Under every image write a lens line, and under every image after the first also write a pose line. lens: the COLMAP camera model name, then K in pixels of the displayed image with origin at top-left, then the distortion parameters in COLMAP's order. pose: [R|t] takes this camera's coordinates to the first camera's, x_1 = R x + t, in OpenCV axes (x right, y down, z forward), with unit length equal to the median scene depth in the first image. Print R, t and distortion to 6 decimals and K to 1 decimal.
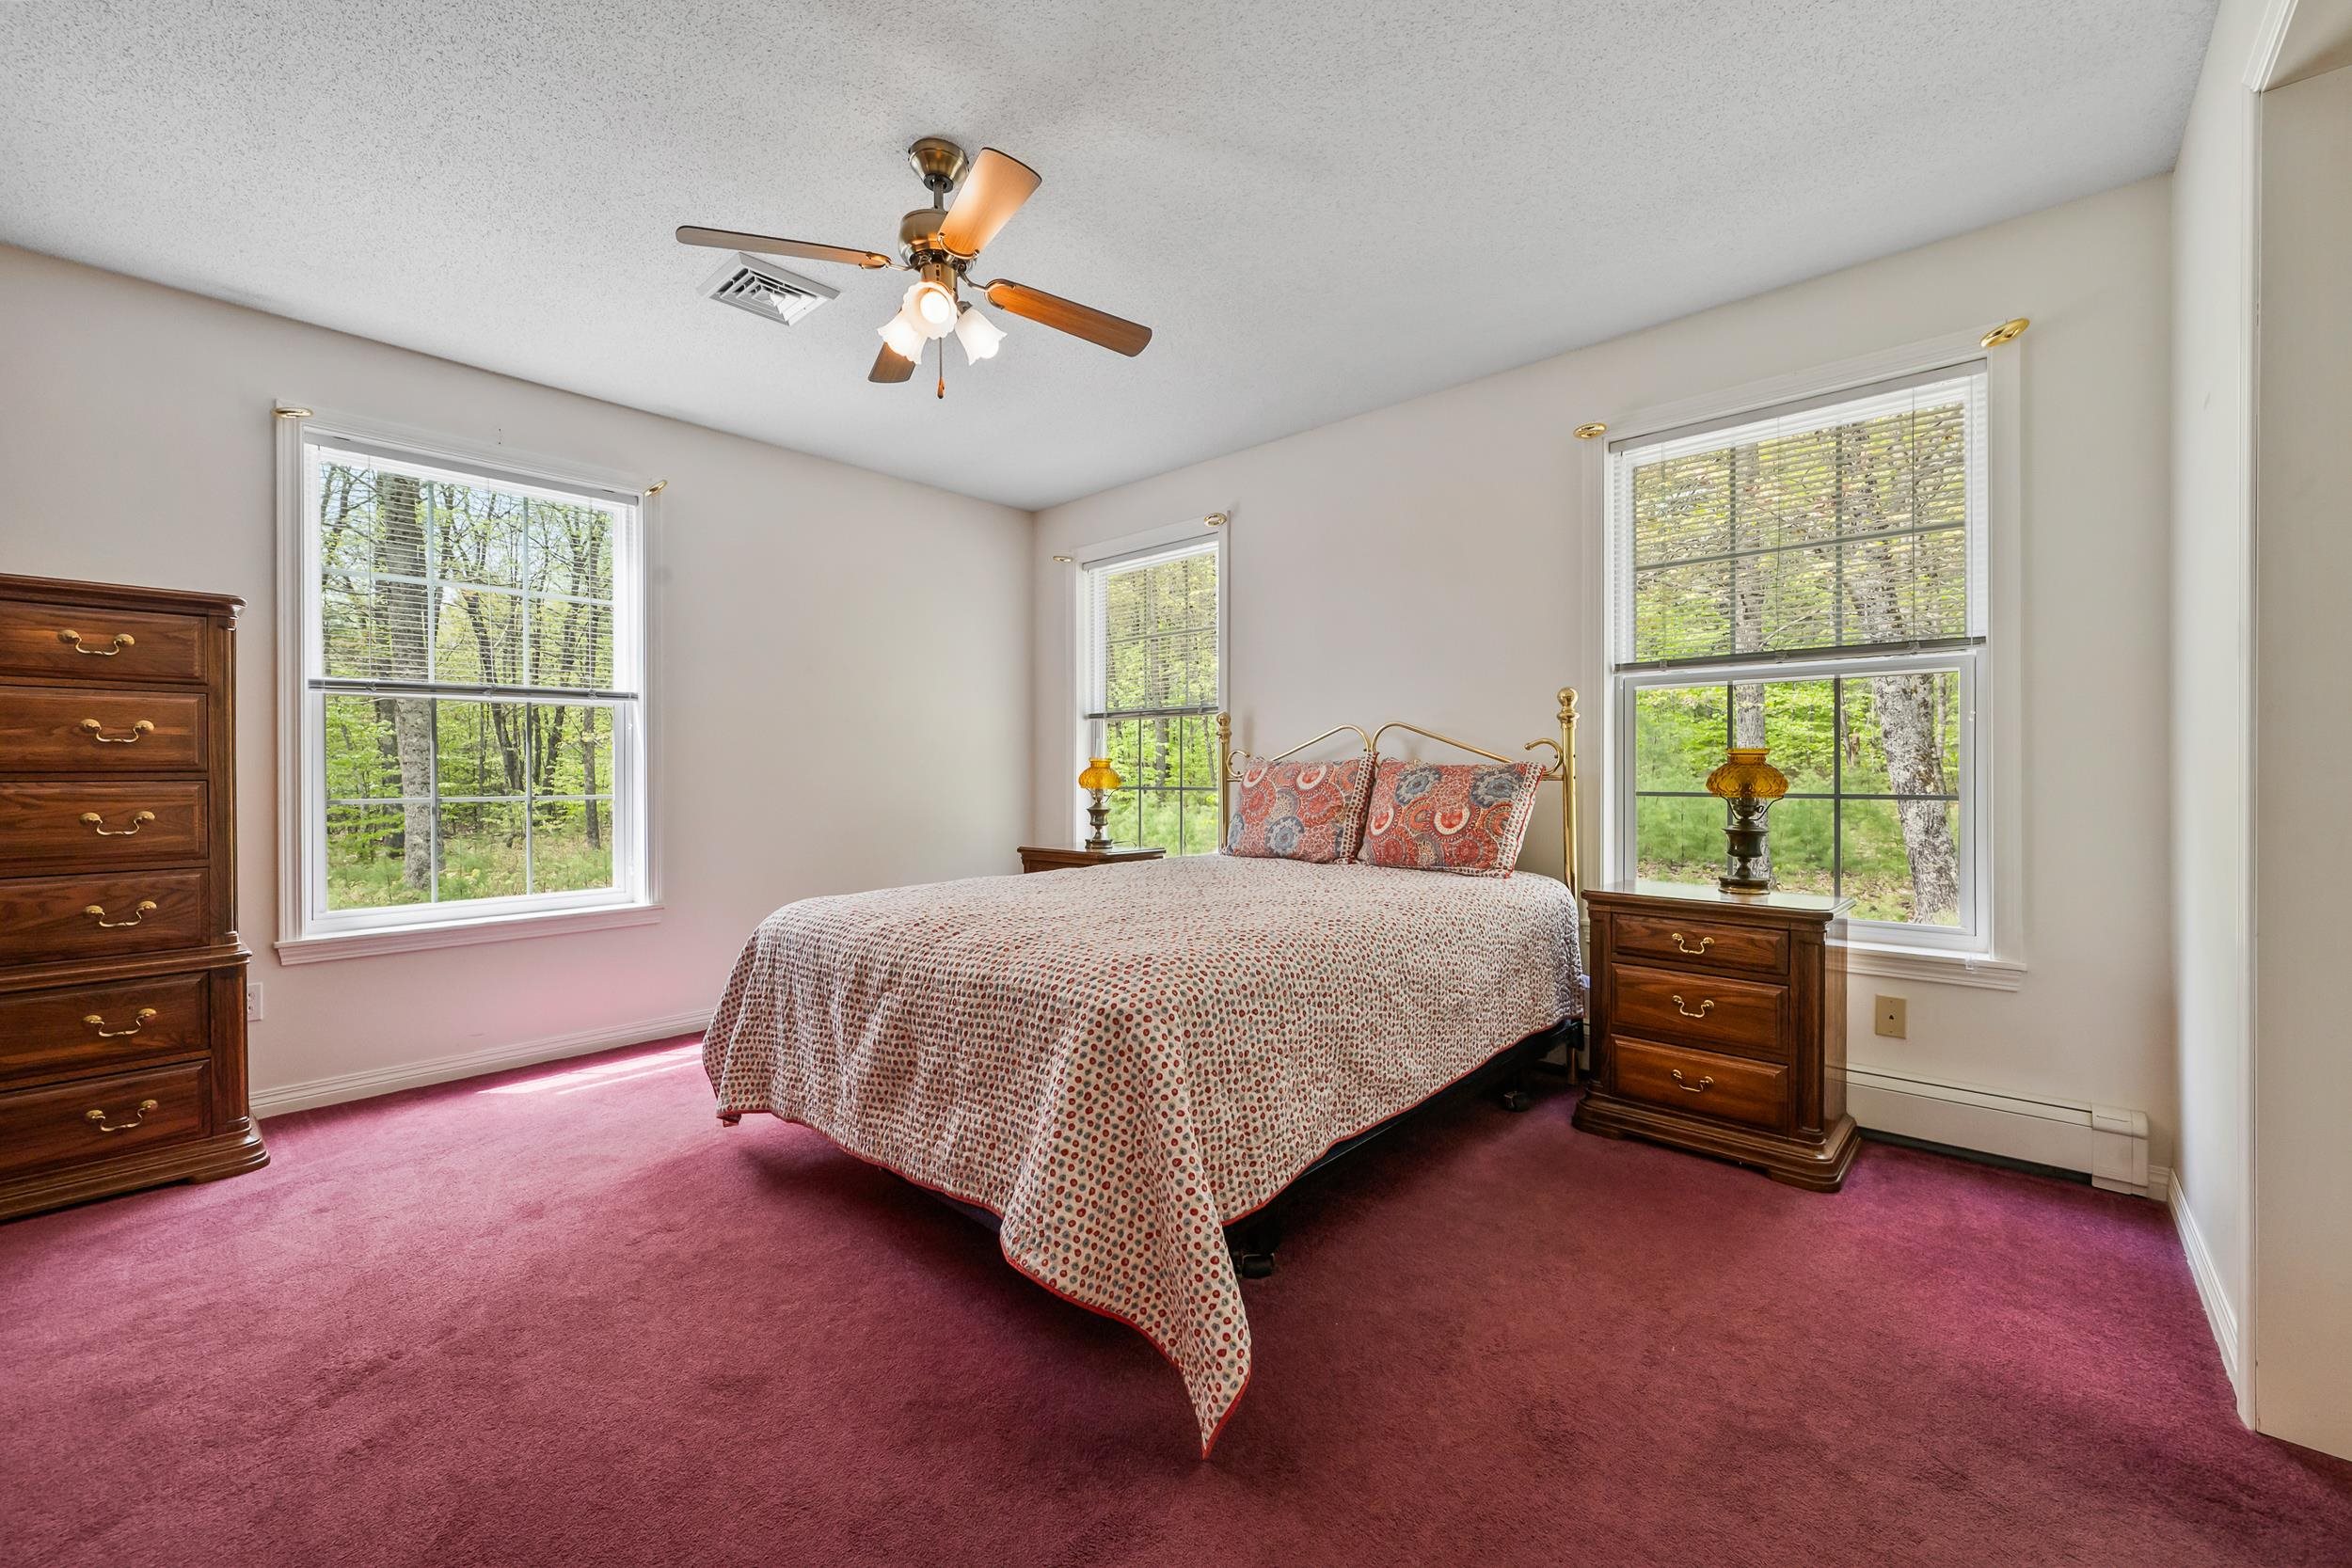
lens RADIAL K [[917.7, 0, 1174.1], [0, 917.7, 774.9], [0, 0, 1]] dist [0.013427, -0.000114]
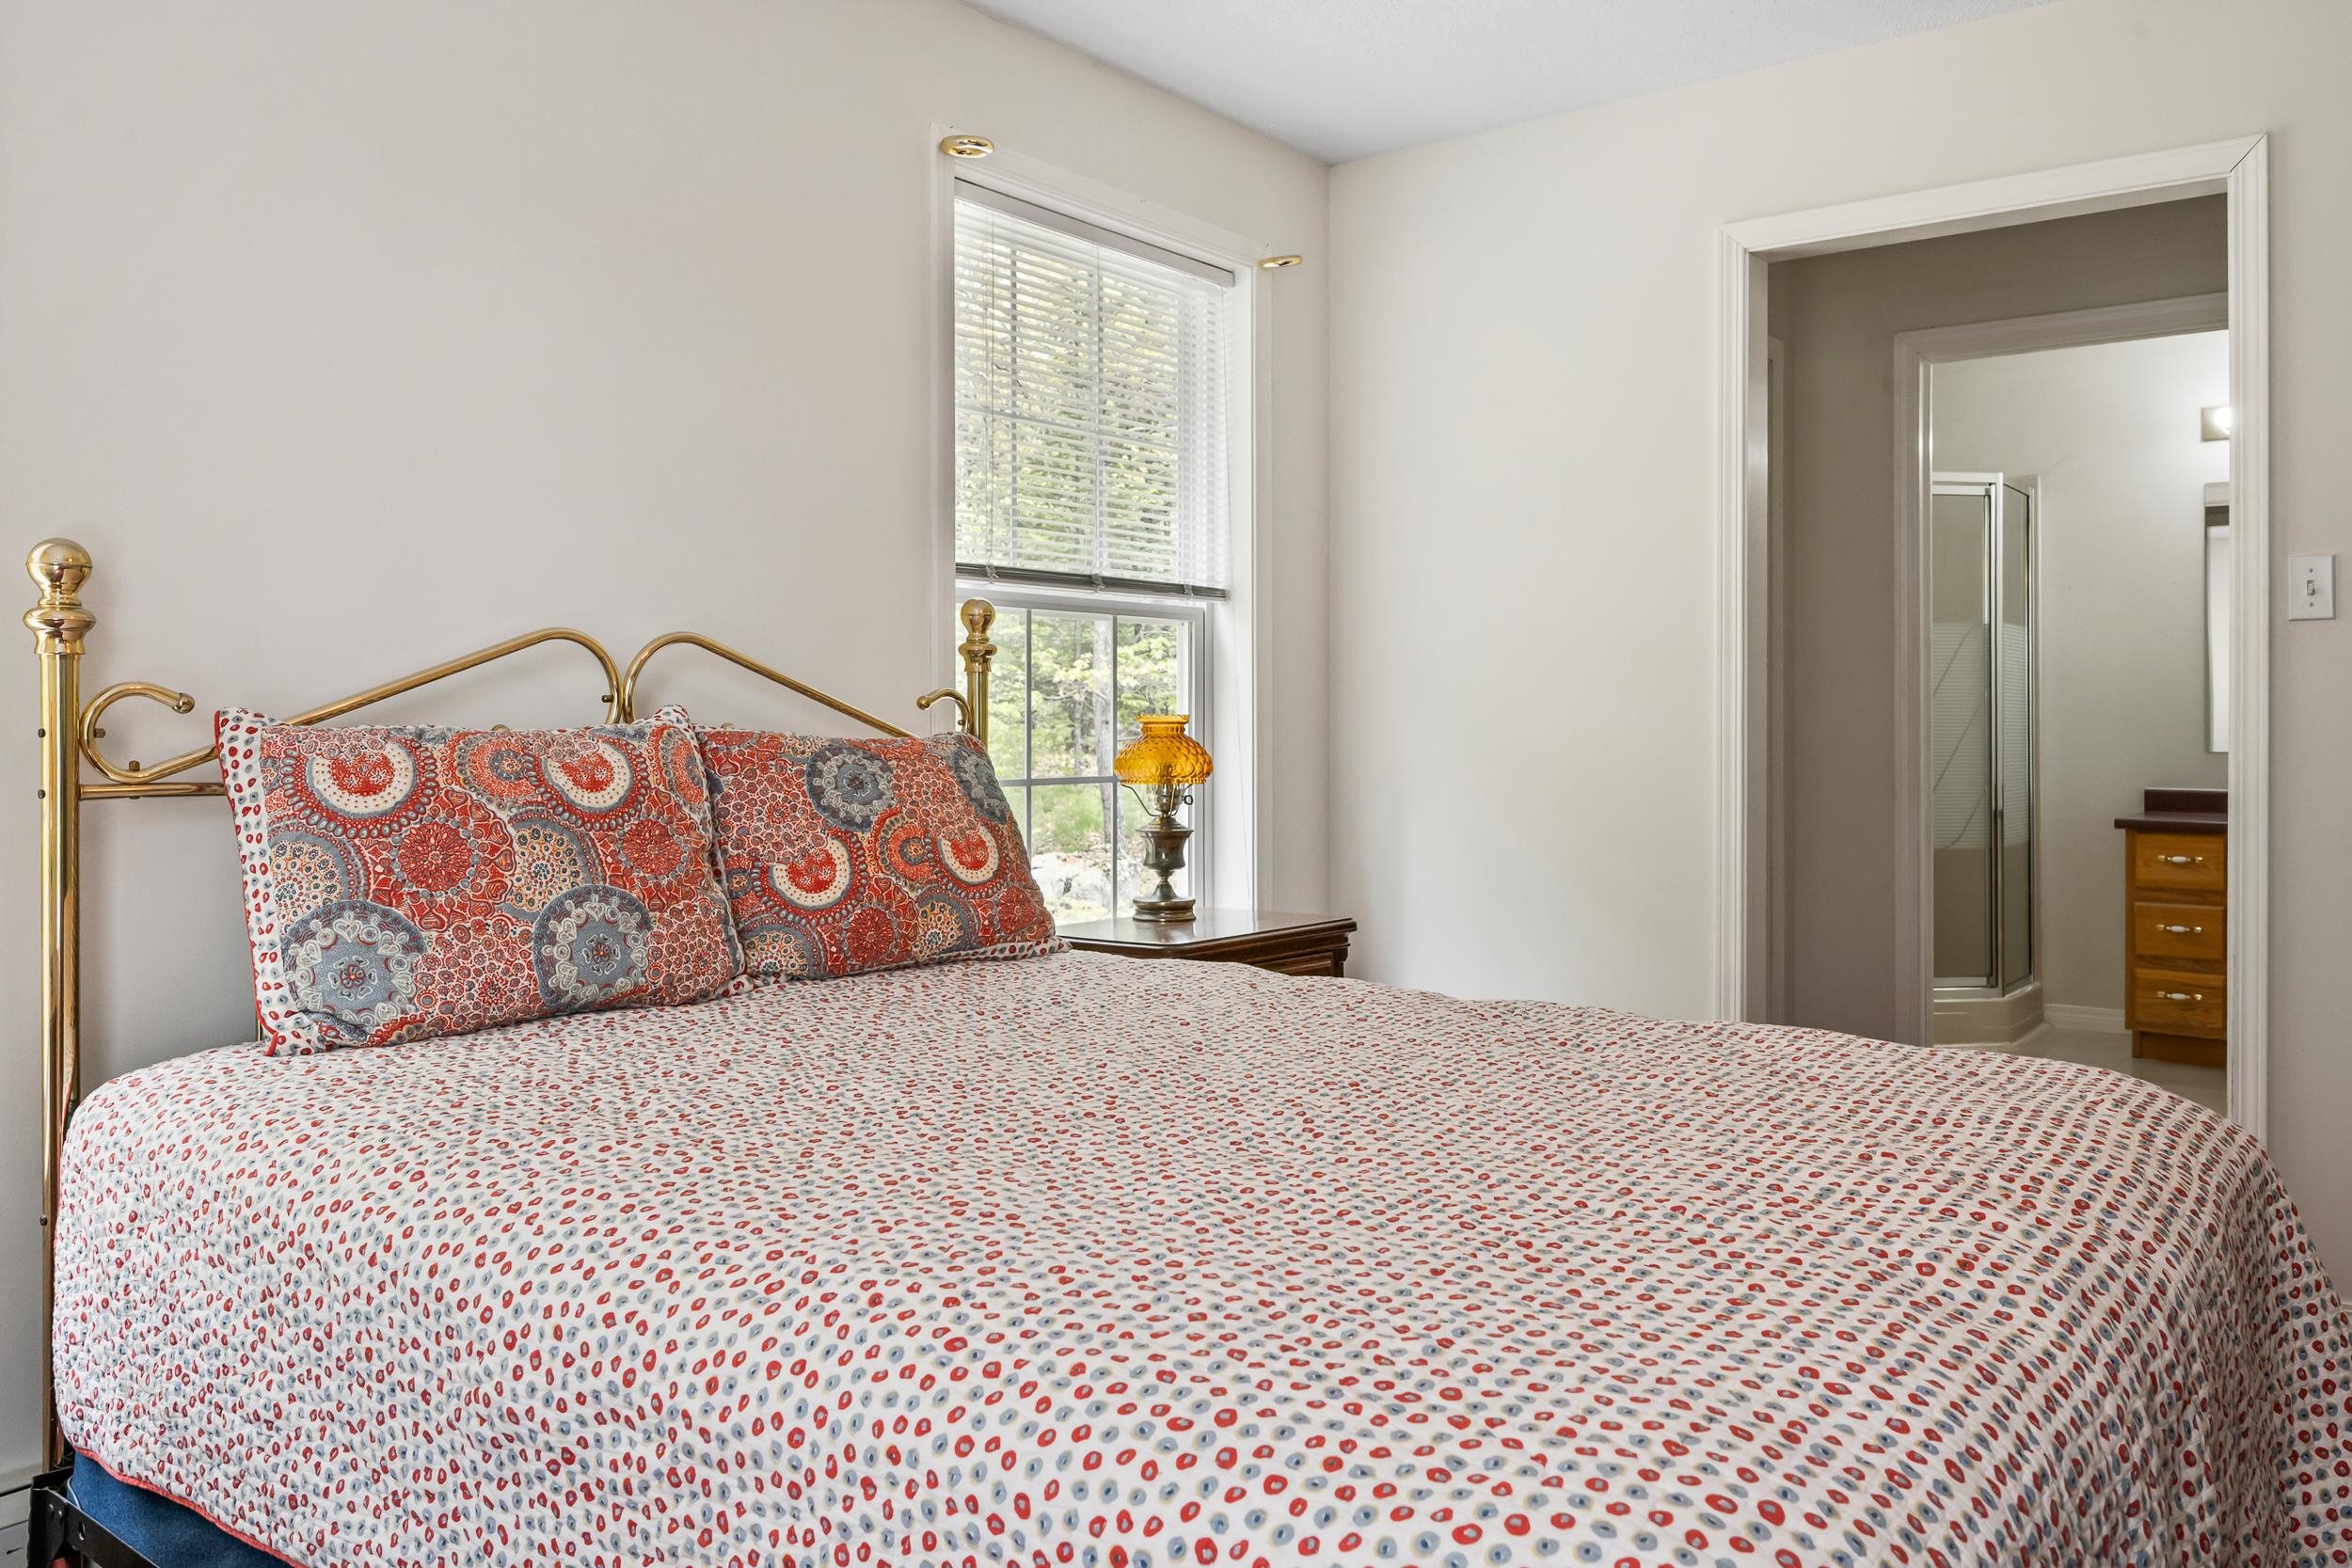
lens RADIAL K [[1761.5, 0, 1176.7], [0, 1761.5, 768.7], [0, 0, 1]] dist [-0.065833, -0.004830]
pose [[-0.078159, -0.019424, 0.996752, -0.631105], [0.009303, 0.999752, 0.020212, -0.012842], [-0.996898, 0.010852, -0.077959, 0.959785]]
